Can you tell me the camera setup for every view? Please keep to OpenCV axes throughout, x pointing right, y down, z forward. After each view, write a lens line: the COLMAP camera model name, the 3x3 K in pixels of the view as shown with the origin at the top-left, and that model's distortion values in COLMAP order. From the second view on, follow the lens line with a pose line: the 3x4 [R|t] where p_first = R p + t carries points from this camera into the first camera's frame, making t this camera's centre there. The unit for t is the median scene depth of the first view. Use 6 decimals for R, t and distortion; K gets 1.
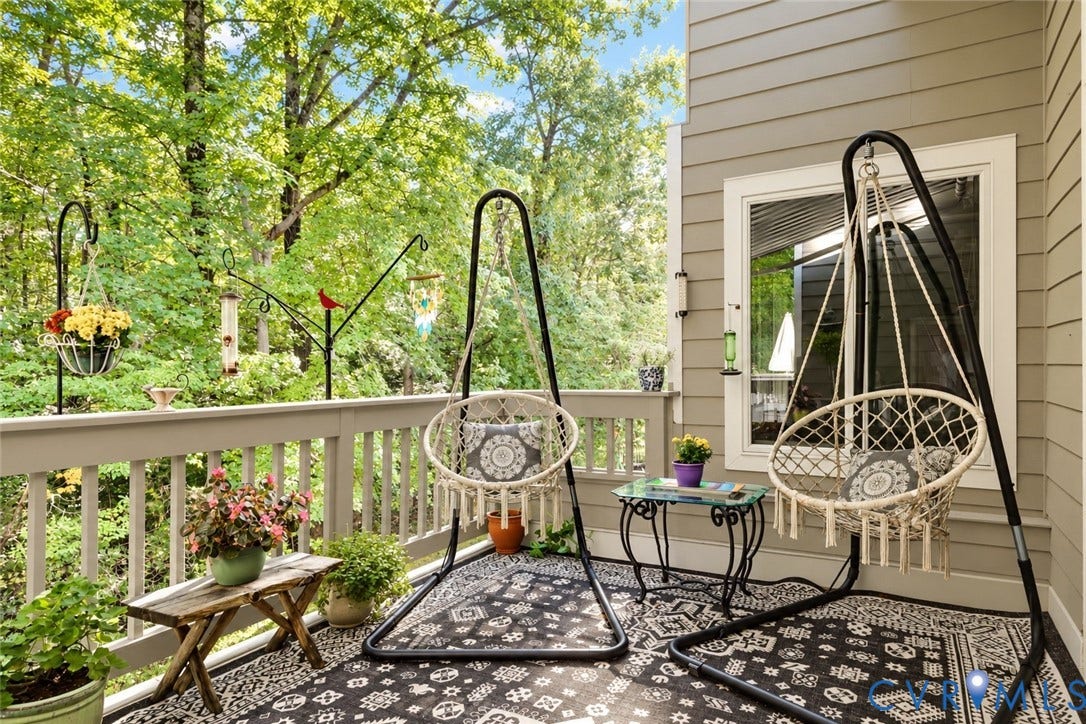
lens RADIAL K [[551.8, 0, 543.2], [0, 551.8, 360.4], [0, 0, 1]] dist [-0.004227, 0.000031]
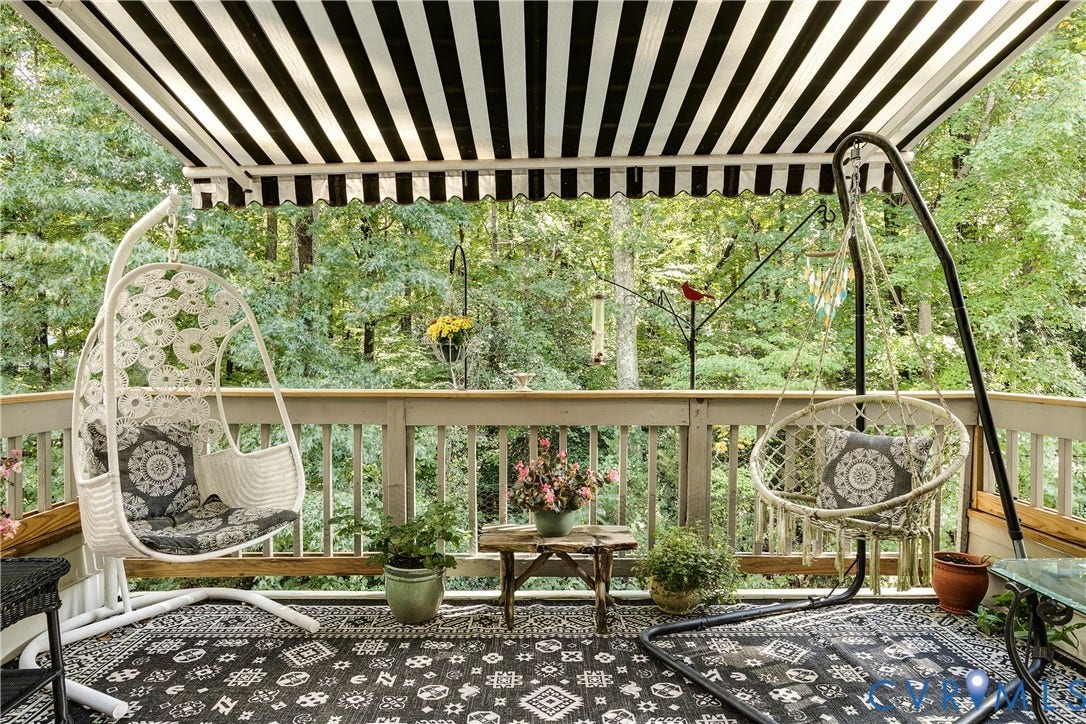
lens RADIAL K [[551.8, 0, 543.2], [0, 551.8, 360.4], [0, 0, 1]] dist [-0.004227, 0.000031]
pose [[0.595417, 0.012865, -0.803314, 0.302312], [0.004848, 0.999796, 0.019605, -0.006565], [0.803402, -0.015567, 0.595233, 0.193366]]
